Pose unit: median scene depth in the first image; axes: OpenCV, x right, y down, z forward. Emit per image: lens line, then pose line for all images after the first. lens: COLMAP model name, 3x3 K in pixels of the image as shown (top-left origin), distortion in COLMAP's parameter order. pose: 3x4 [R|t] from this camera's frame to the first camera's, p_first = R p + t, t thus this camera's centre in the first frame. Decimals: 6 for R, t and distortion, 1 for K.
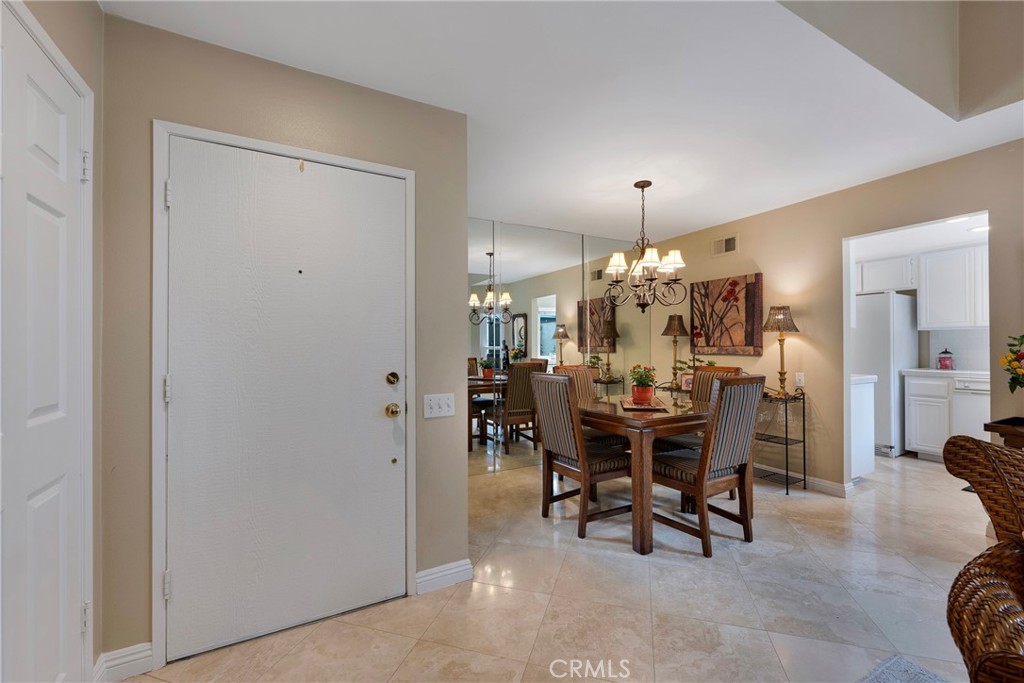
lens RADIAL K [[419.1, 0, 512.2], [0, 419.1, 344.4], [0, 0, 1]] dist [-0.000041, 0.000330]
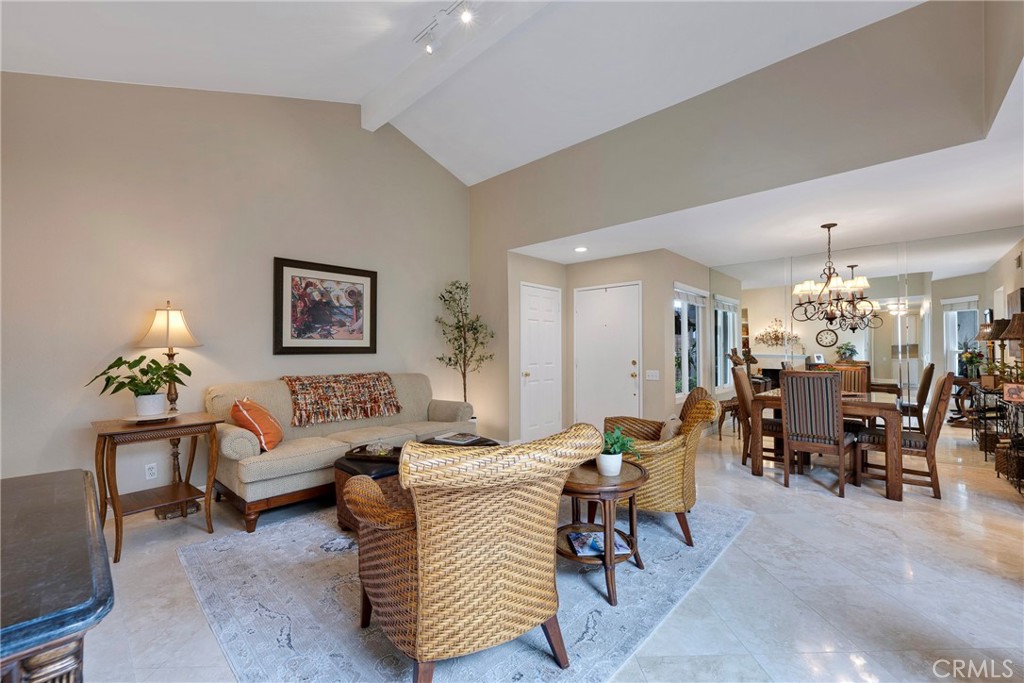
lens RADIAL K [[414.3, 0, 511.1], [0, 414.3, 343.4], [0, 0, 1]] dist [-0.001643, 0.000217]
pose [[0.315187, -0.013324, -0.948936, 1.070257], [0.004087, 0.999911, -0.012683, -0.004915], [0.949021, 0.000119, 0.315213, -0.296167]]
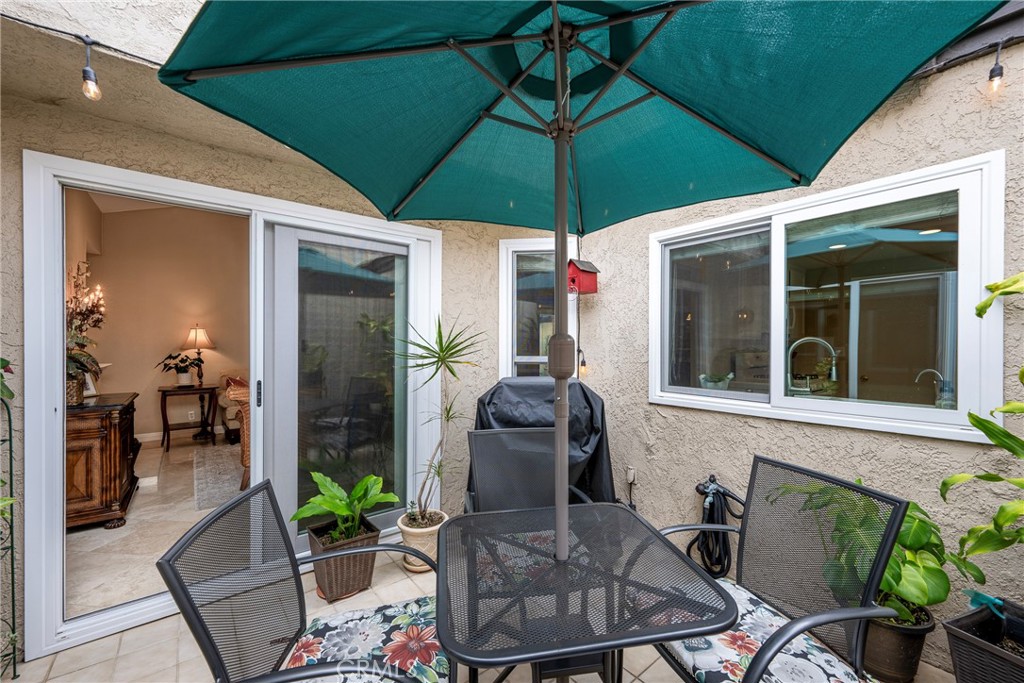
lens RADIAL K [[406.9, 0, 511.2], [0, 406.9, 347.4], [0, 0, 1]] dist [-0.001015, 0.000014]
pose [[0.172969, 0.006685, -0.984905, 1.734386], [0.003960, 0.999964, 0.007483, -0.021109], [0.984919, -0.005195, 0.172937, 0.181369]]
